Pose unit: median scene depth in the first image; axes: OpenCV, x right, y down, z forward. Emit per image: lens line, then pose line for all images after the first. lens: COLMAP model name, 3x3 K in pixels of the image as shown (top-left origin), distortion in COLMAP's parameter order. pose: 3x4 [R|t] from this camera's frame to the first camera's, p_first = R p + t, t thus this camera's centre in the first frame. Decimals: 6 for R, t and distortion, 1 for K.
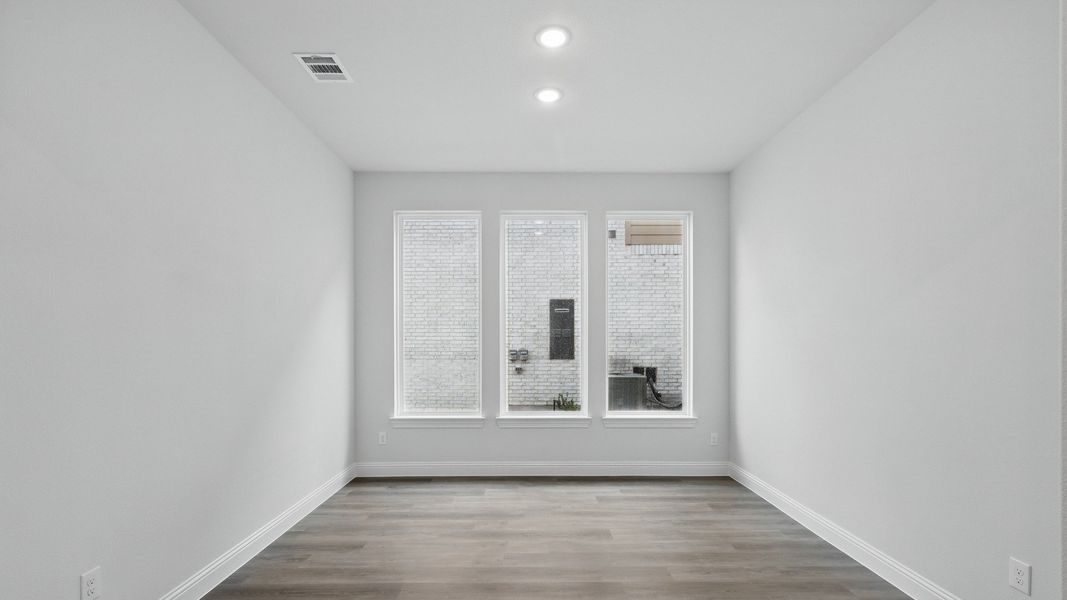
lens RADIAL K [[464.3, 0, 533.5], [0, 464.3, 333.9], [0, 0, 1]] dist [-0.000533, -0.000006]
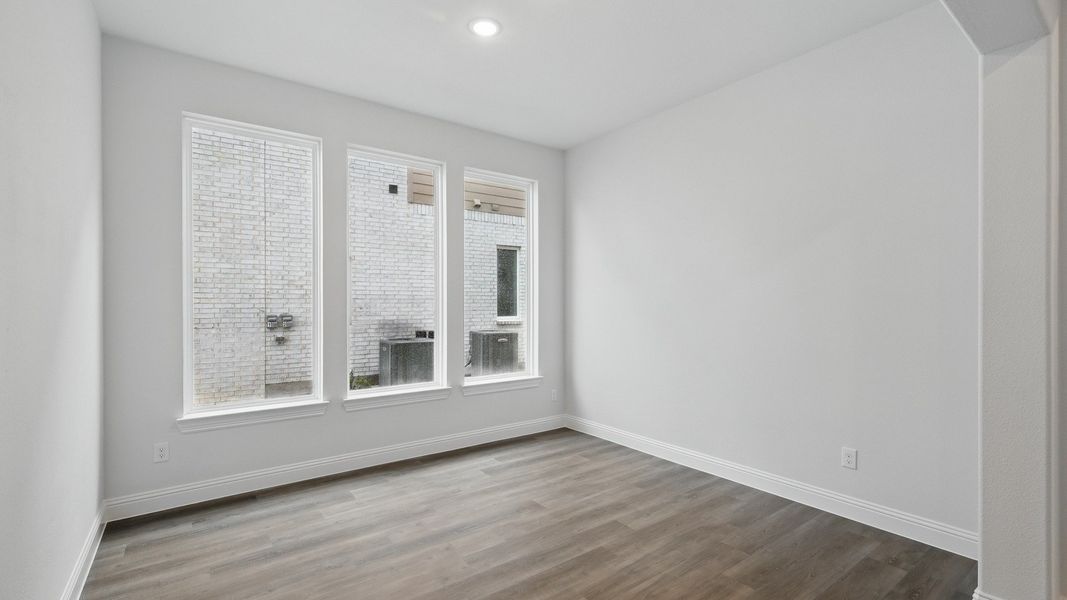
lens RADIAL K [[465.0, 0, 534.5], [0, 465.0, 297.4], [0, 0, 1]] dist [0.001146, 0.000228]
pose [[0.809997, 0.006915, 0.586393, -0.271592], [-0.007554, 0.999971, -0.001357, 0.001818], [-0.586385, -0.003331, 0.810025, 0.147197]]
